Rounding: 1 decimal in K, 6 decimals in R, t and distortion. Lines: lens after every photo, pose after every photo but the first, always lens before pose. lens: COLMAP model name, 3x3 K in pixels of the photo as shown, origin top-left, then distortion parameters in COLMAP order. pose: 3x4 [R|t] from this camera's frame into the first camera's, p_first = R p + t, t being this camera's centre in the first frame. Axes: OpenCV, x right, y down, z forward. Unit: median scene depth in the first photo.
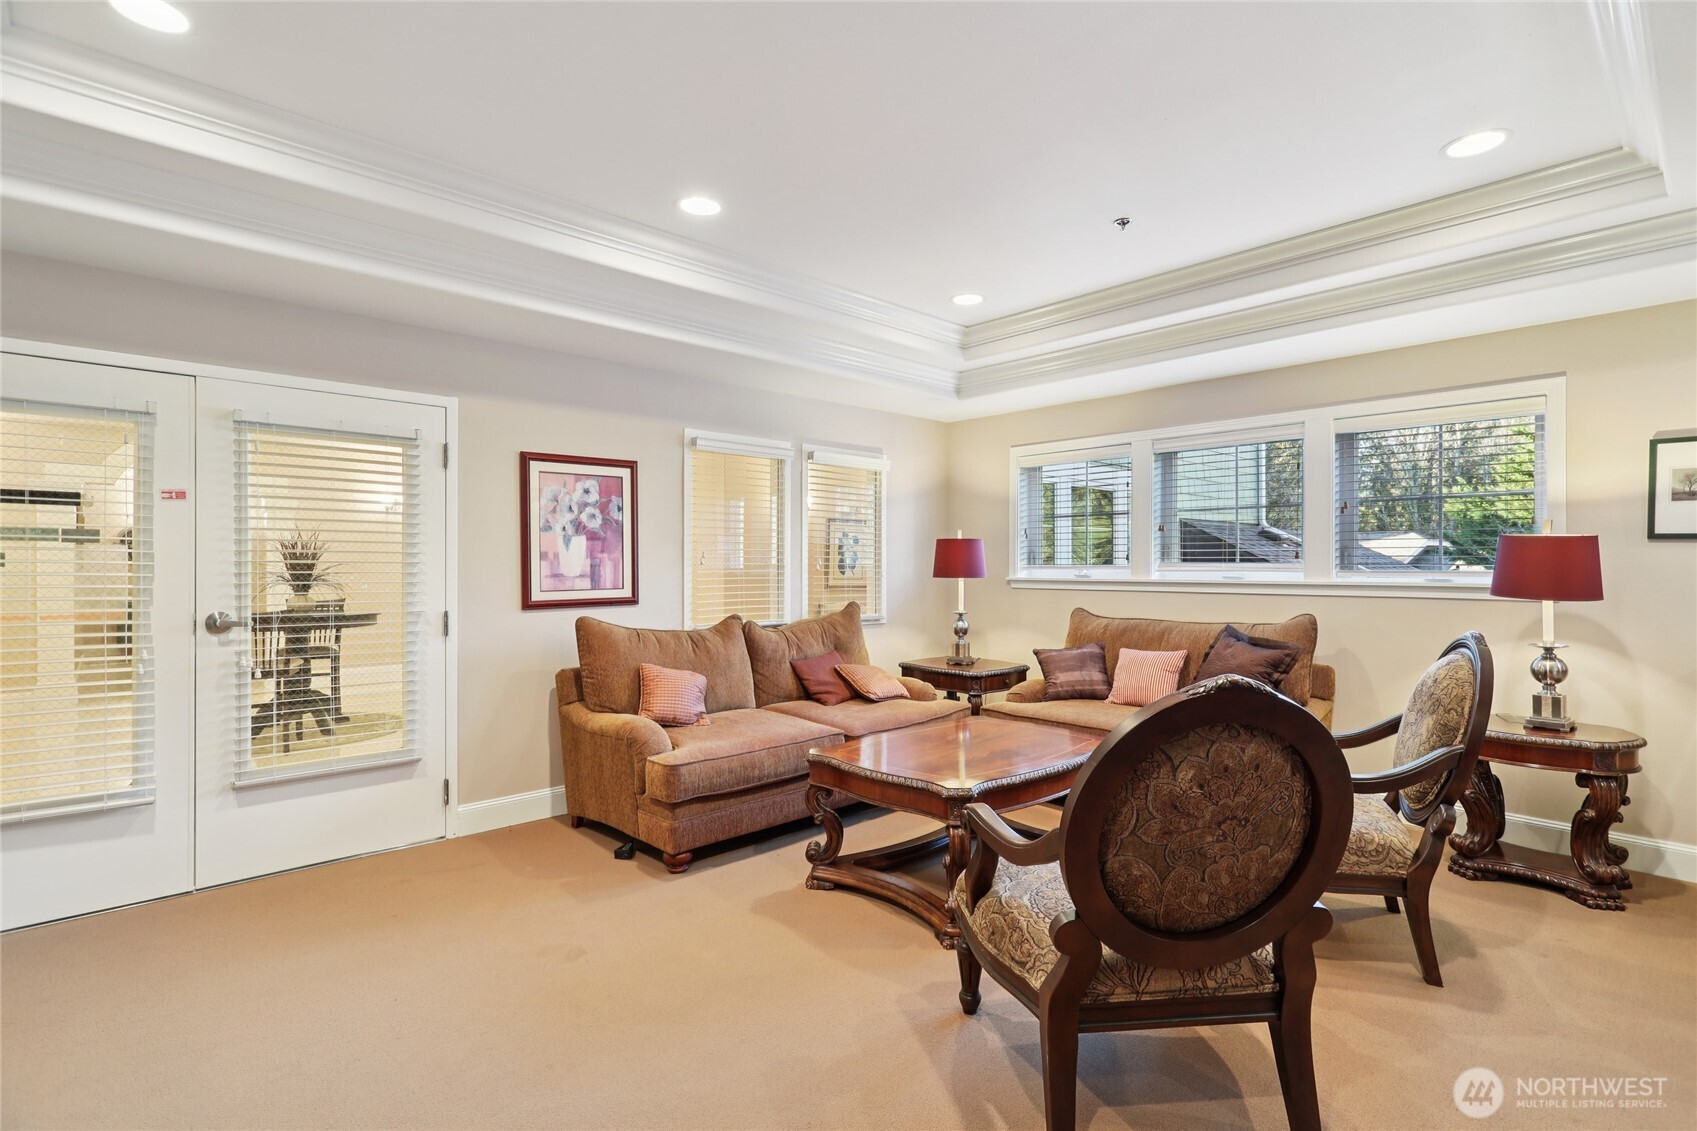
lens RADIAL K [[797.4, 0, 856.3], [0, 797.4, 565.9], [0, 0, 1]] dist [-0.000513, -0.000093]
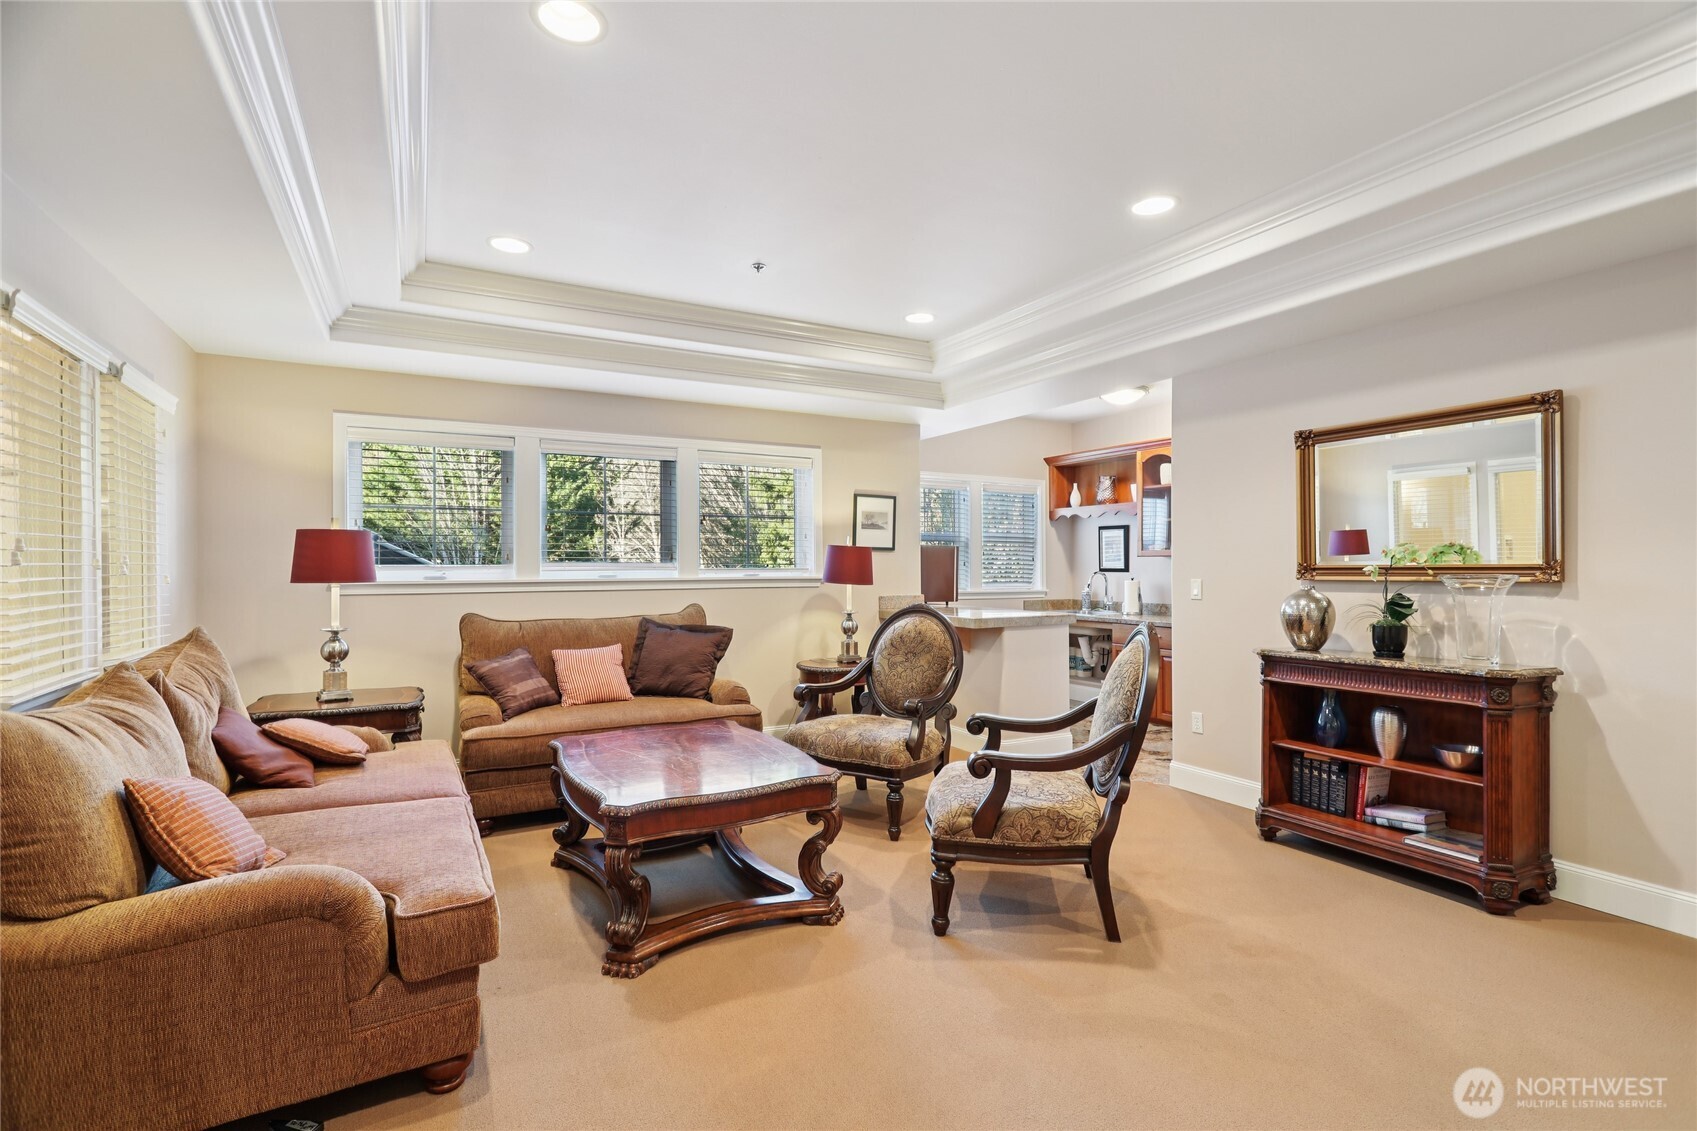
lens RADIAL K [[797.4, 0, 856.3], [0, 797.4, 565.9], [0, 0, 1]] dist [-0.000513, -0.000093]
pose [[0.241981, -0.010528, 0.970224, -0.739094], [-0.004406, 0.999919, 0.011949, -0.017913], [-0.970271, -0.007166, 0.241915, 0.568250]]
